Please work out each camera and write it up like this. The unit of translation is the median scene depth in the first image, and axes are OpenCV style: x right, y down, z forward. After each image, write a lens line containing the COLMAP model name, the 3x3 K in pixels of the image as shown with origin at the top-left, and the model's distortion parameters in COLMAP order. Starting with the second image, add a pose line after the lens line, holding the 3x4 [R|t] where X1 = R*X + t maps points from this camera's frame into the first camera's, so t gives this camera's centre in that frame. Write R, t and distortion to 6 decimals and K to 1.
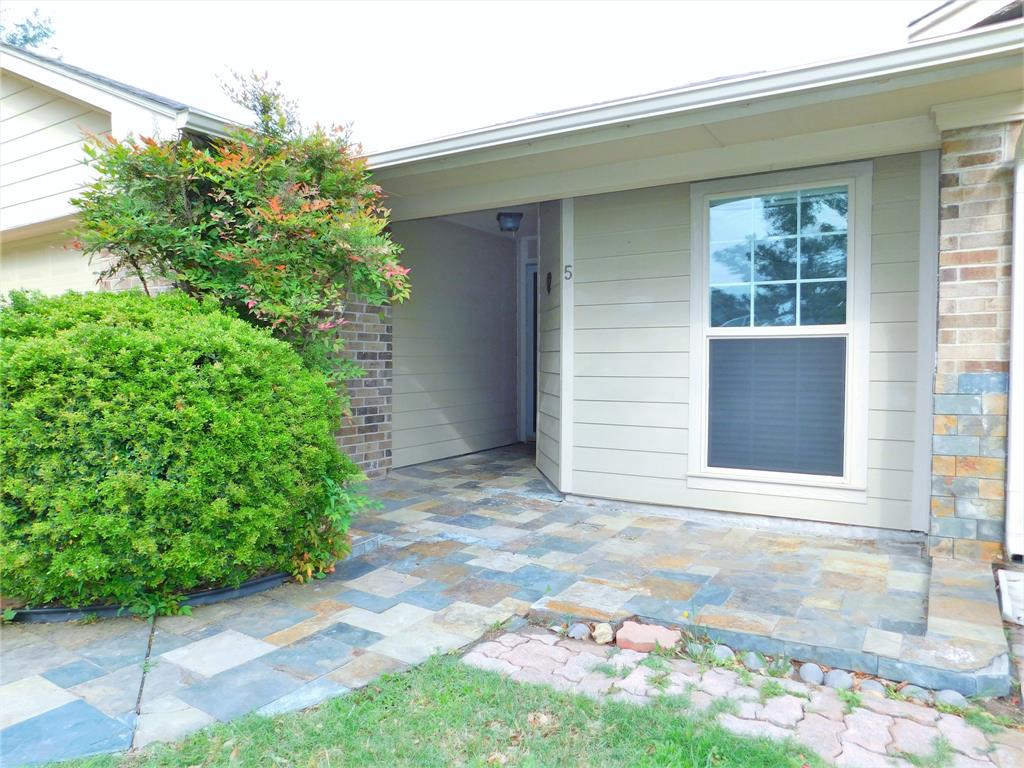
lens RADIAL K [[681.8, 0, 509.8], [0, 681.8, 383.7], [0, 0, 1]] dist [-0.025610, 0.005929]
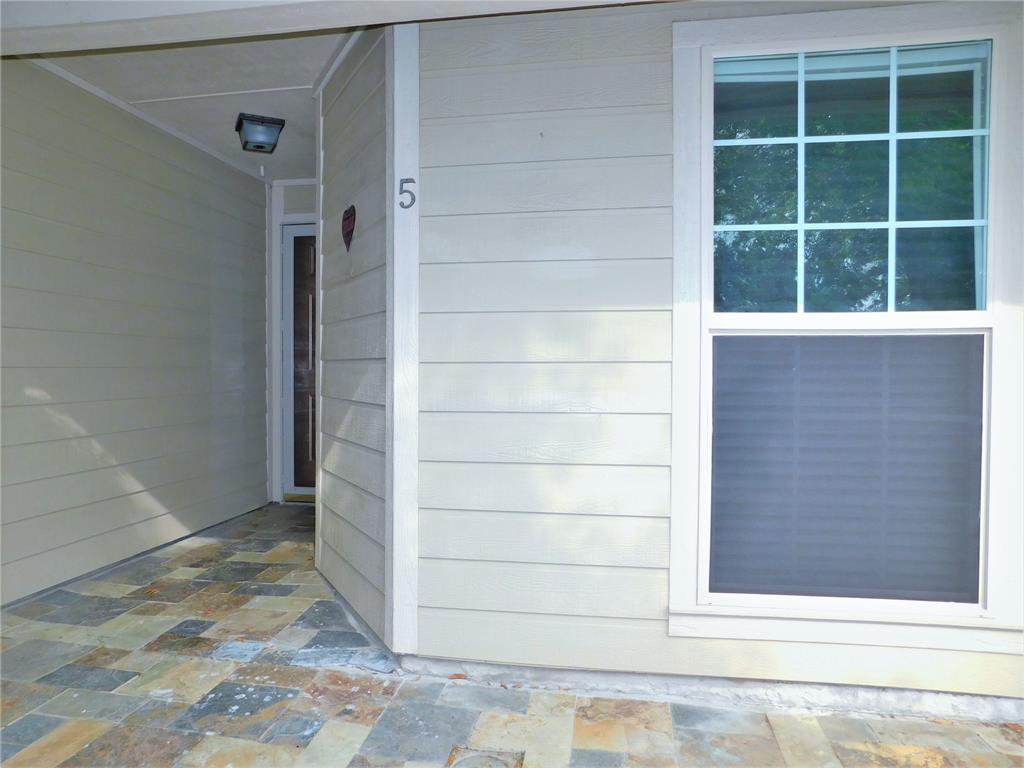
lens RADIAL K [[681.8, 0, 517.1], [0, 681.8, 383.1], [0, 0, 1]] dist [-0.025610, 0.005929]
pose [[0.924042, -0.004390, 0.382266, -0.025721], [0.010879, 0.999831, -0.014815, -0.022715], [-0.382136, 0.017849, 0.923934, 0.531759]]
